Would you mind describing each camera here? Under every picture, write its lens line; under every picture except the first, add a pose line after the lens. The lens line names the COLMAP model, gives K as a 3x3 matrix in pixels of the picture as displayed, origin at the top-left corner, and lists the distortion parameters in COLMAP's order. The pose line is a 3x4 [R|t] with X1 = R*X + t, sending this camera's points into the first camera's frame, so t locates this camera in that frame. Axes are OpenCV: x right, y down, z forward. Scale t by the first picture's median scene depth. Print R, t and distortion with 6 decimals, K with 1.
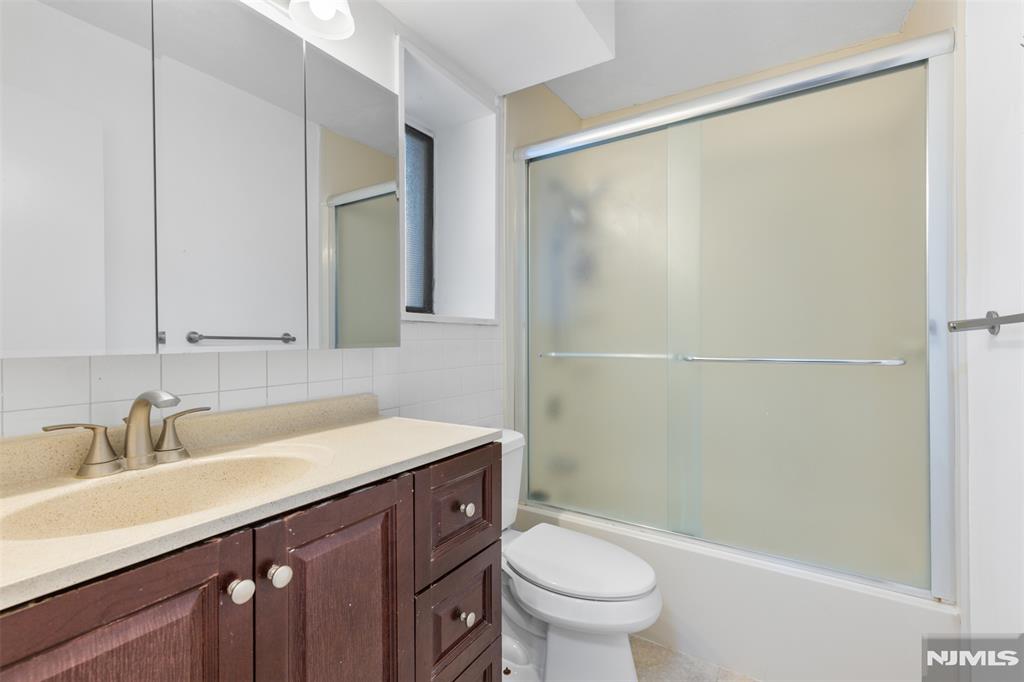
lens RADIAL K [[457.5, 0, 512.7], [0, 457.5, 334.0], [0, 0, 1]] dist [0.004176, -0.000357]
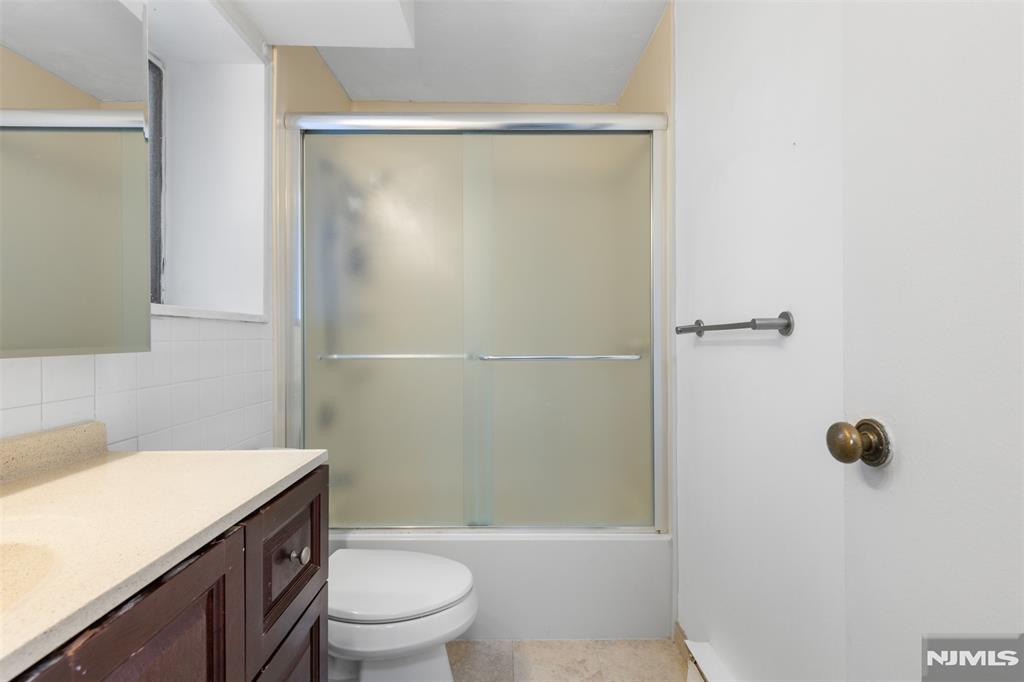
lens RADIAL K [[459.6, 0, 511.8], [0, 459.6, 332.8], [0, 0, 1]] dist [0.001620, -0.000750]
pose [[0.835373, 0.005889, 0.549652, -0.155043], [-0.005752, 0.999982, -0.001972, -0.002153], [-0.549653, -0.001514, 0.835392, 0.089832]]
